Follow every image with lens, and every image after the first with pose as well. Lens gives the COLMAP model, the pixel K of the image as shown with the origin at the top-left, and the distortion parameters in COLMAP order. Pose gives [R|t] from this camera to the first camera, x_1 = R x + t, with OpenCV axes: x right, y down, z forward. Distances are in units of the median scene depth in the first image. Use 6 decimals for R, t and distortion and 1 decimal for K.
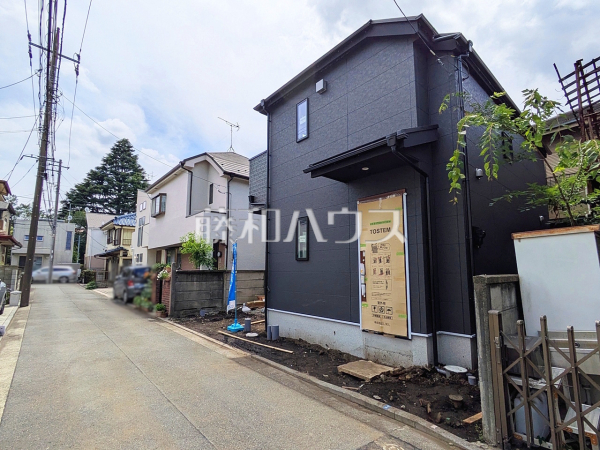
lens RADIAL K [[296.4, 0, 301.0], [0, 296.4, 234.6], [0, 0, 1]] dist [-0.000547, -0.000466]
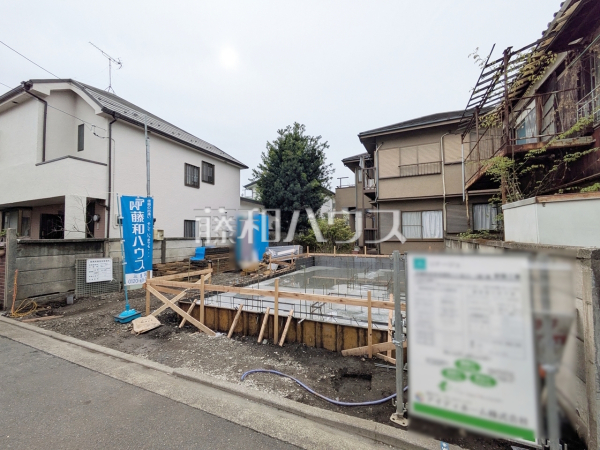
lens RADIAL K [[253.0, 0, 299.1], [0, 253.0, 224.9], [0, 0, 1]] dist [0.001325, 0.000859]
pose [[0.909508, 0.013280, 0.415473, -0.049781], [-0.043547, 0.997034, 0.063459, 0.014168], [-0.413398, -0.075809, 0.907389, 0.133941]]
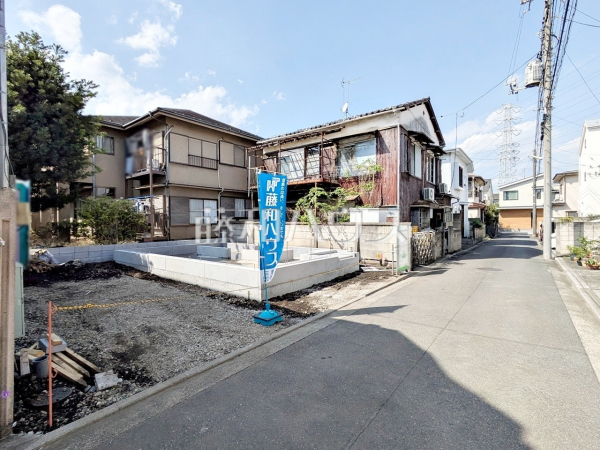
lens RADIAL K [[287.2, 0, 300.7], [0, 287.2, 224.7], [0, 0, 1]] dist [0.001042, 0.000014]
pose [[-0.184525, -0.011785, 0.982757, -0.397573], [-0.112540, 0.993605, -0.009216, 0.058052], [-0.976363, -0.112300, -0.184671, 0.484809]]
